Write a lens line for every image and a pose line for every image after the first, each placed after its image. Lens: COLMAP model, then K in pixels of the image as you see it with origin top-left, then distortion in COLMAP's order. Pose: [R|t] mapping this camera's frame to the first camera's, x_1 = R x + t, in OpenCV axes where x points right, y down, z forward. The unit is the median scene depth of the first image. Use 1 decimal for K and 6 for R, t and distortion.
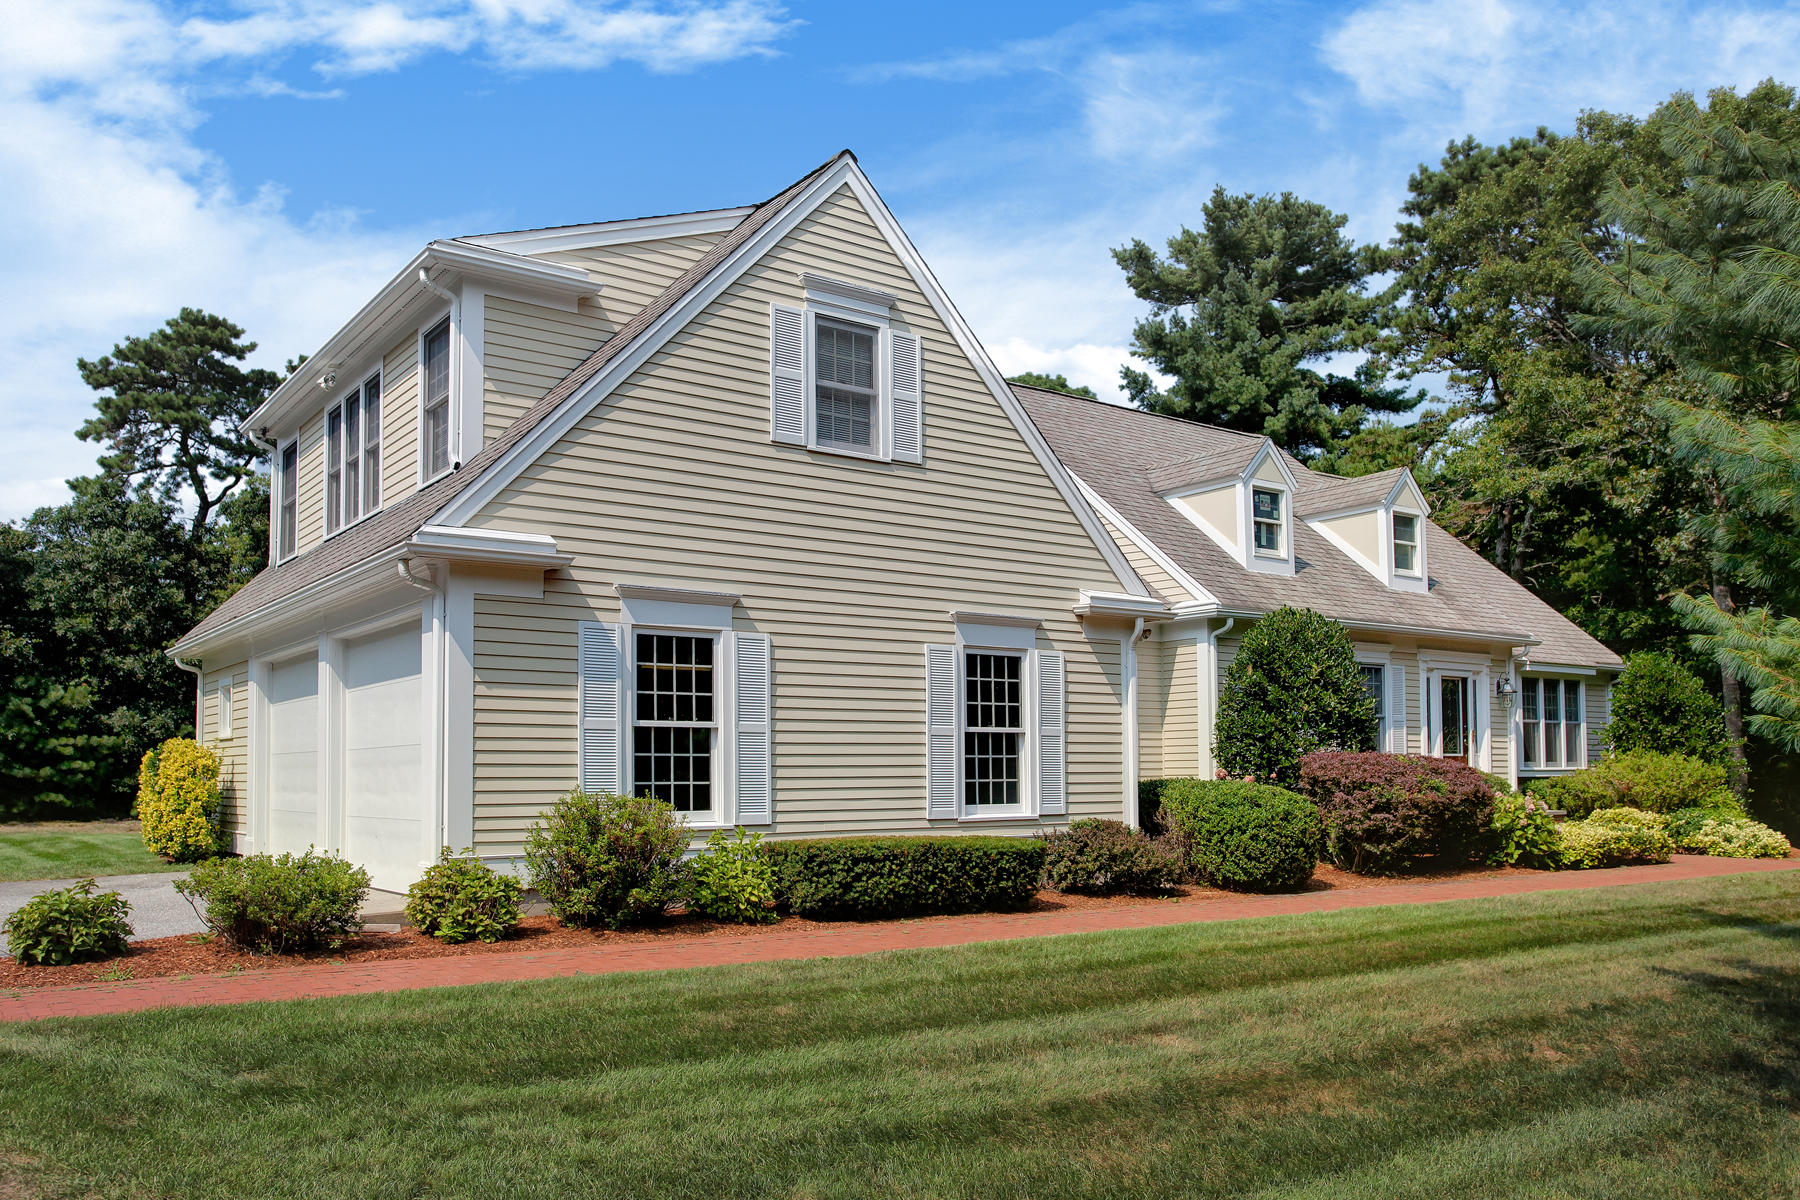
lens RADIAL K [[1404.7, 0, 874.3], [0, 1404.7, 748.6], [0, 0, 1]] dist [-0.045738, 0.043038]
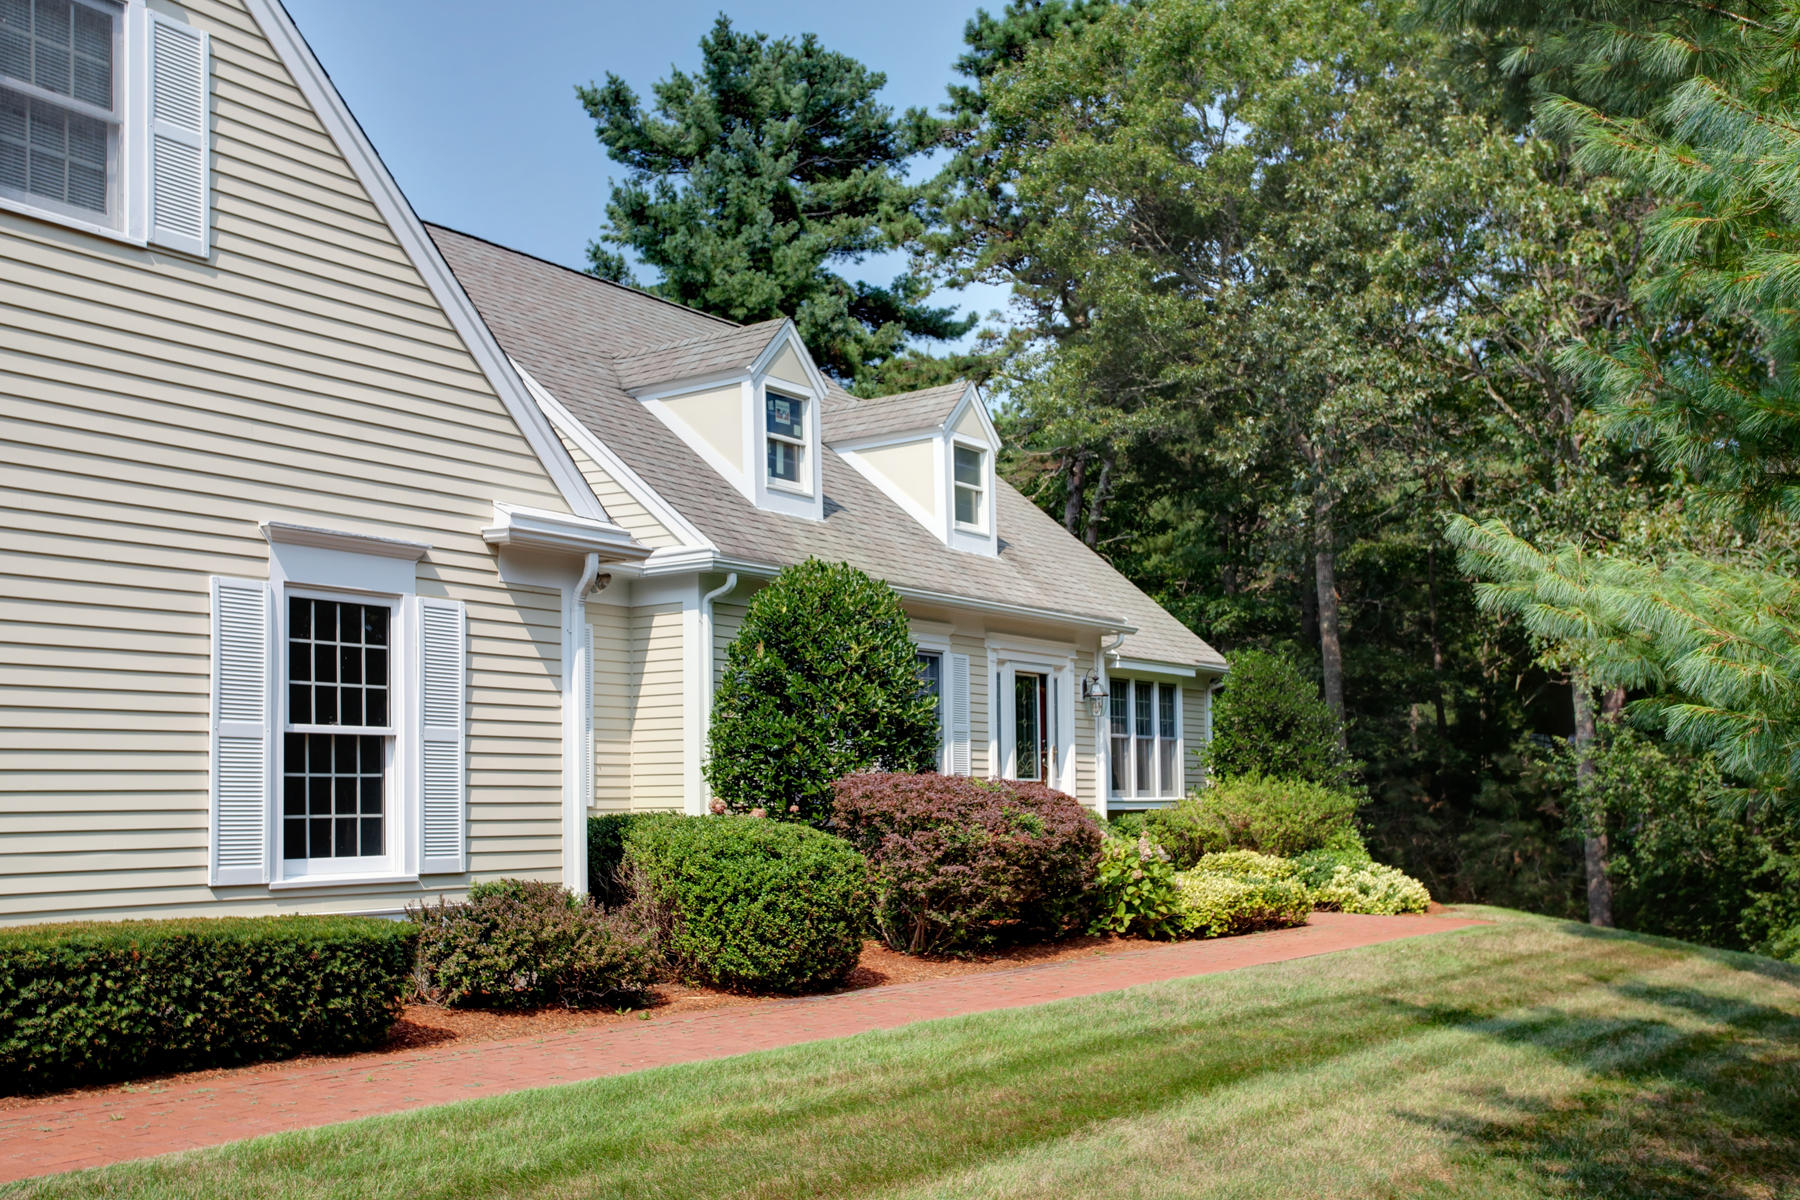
lens RADIAL K [[1816.8, 0, 889.5], [0, 1816.8, 773.4], [0, 0, 1]] dist [-0.035683, 0.000000]
pose [[0.943385, 0.005661, 0.331652, 0.043579], [-0.005833, 0.999983, -0.000474, 0.003126], [-0.331649, -0.001487, 0.943402, 0.181405]]
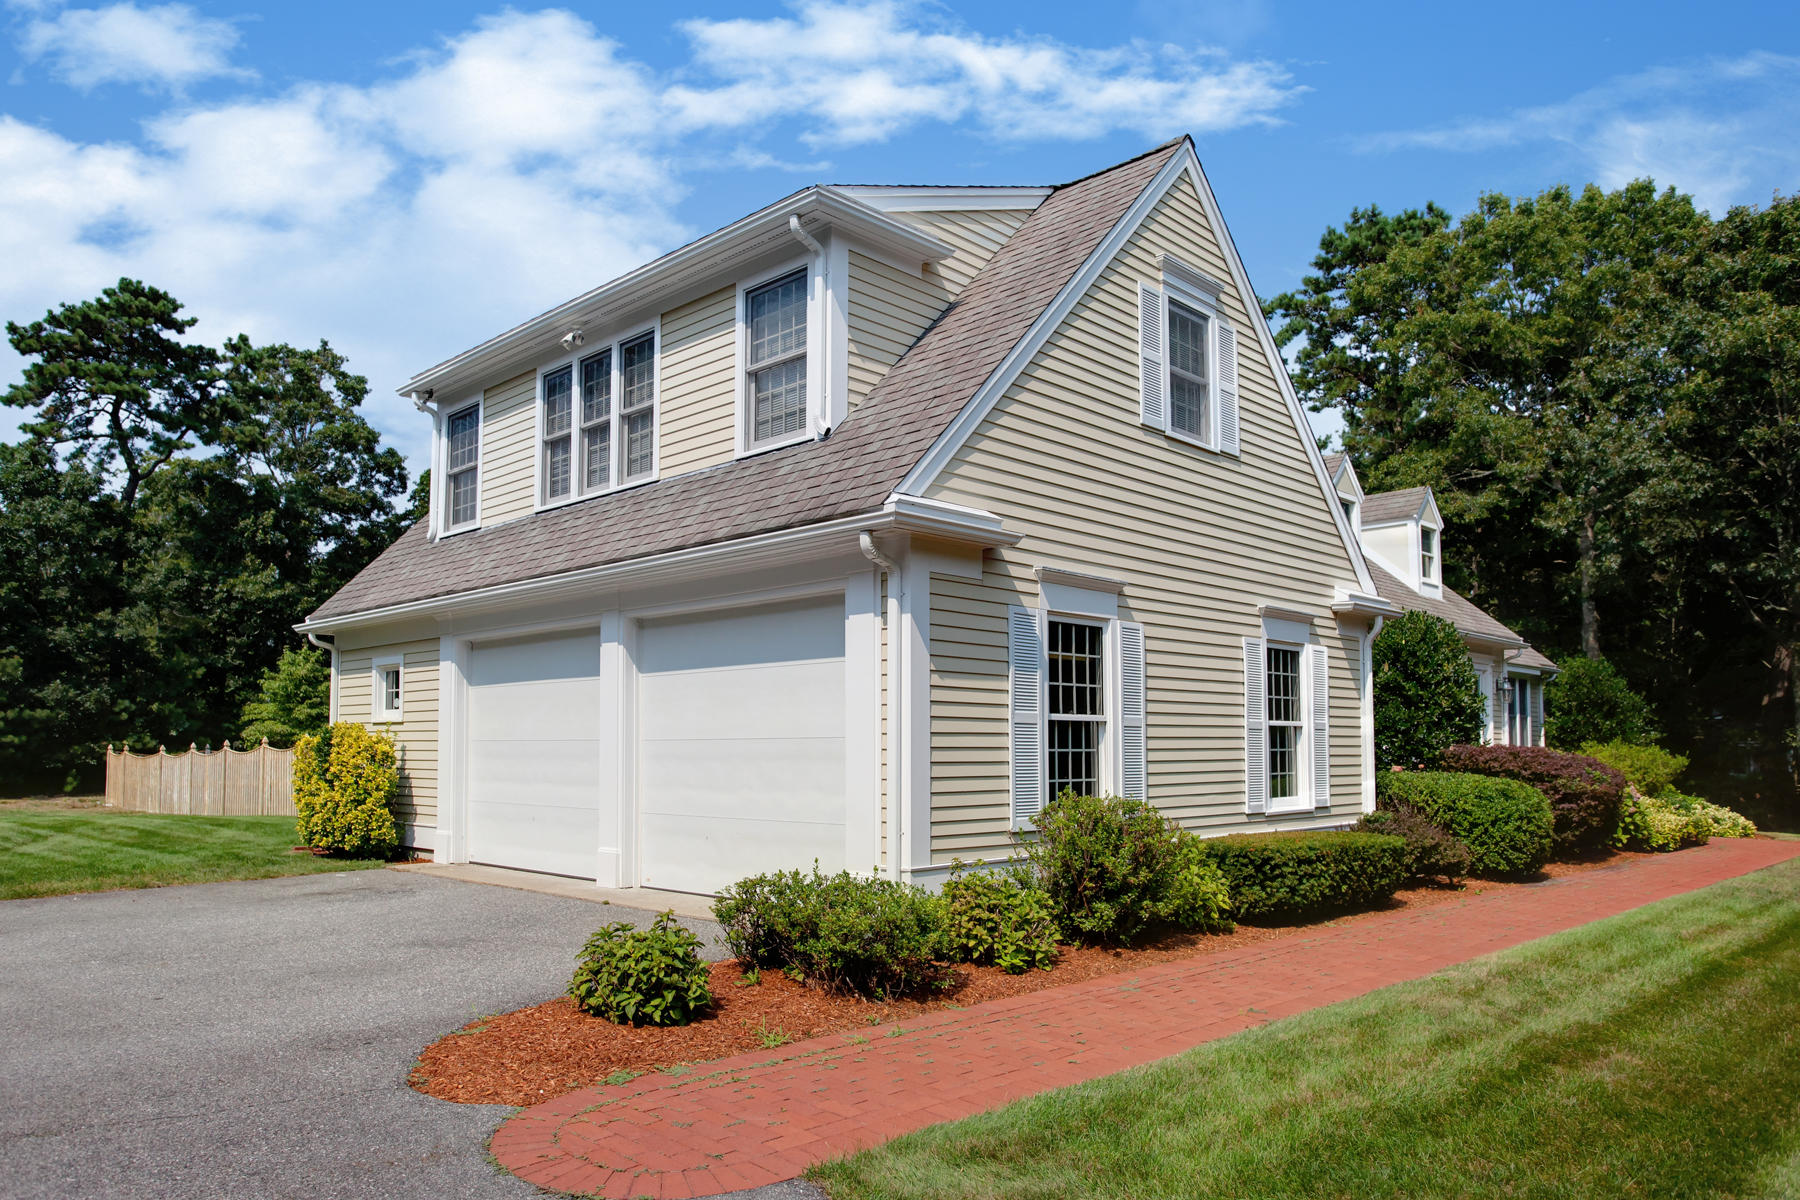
lens RADIAL K [[1246.3, 0, 902.1], [0, 1246.3, 708.5], [0, 0, 1]] dist [-0.033939, 0.014317]
pose [[0.985458, 0.012108, 0.169487, -0.285836], [-0.009609, 0.999833, -0.015556, -0.006617], [-0.169647, 0.013702, 0.985410, 0.141203]]
